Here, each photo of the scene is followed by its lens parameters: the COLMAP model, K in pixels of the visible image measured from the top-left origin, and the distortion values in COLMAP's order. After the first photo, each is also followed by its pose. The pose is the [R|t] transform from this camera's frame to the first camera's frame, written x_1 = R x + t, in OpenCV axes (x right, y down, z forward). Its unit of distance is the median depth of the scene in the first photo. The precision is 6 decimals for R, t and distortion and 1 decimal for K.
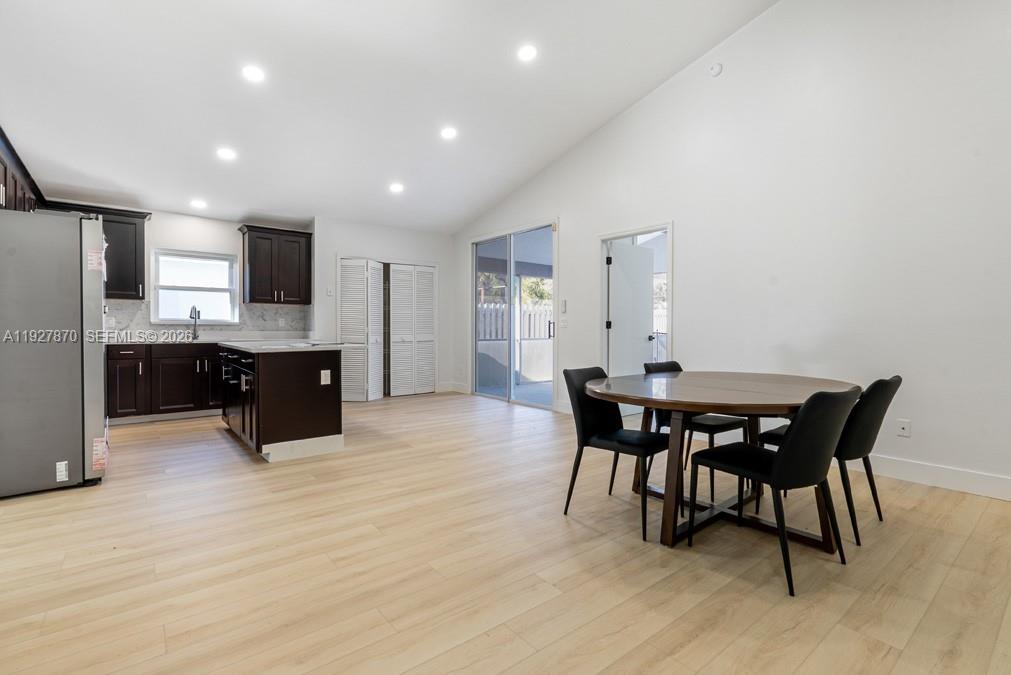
lens RADIAL K [[468.1, 0, 510.0], [0, 468.1, 332.2], [0, 0, 1]] dist [0.002023, 0.000251]
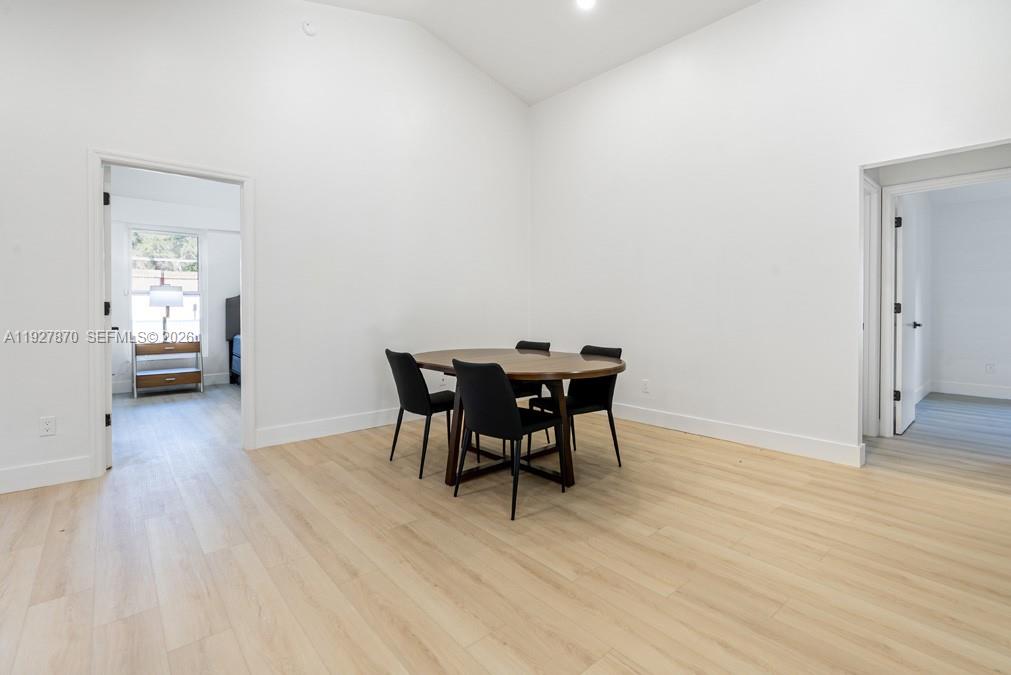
lens RADIAL K [[468.1, 0, 510.0], [0, 468.1, 332.2], [0, 0, 1]] dist [0.002023, 0.000251]
pose [[-0.050069, -0.045659, 0.997702, -1.014831], [0.010537, 0.998875, 0.046241, -0.028680], [-0.998690, 0.012828, -0.049532, 1.356043]]
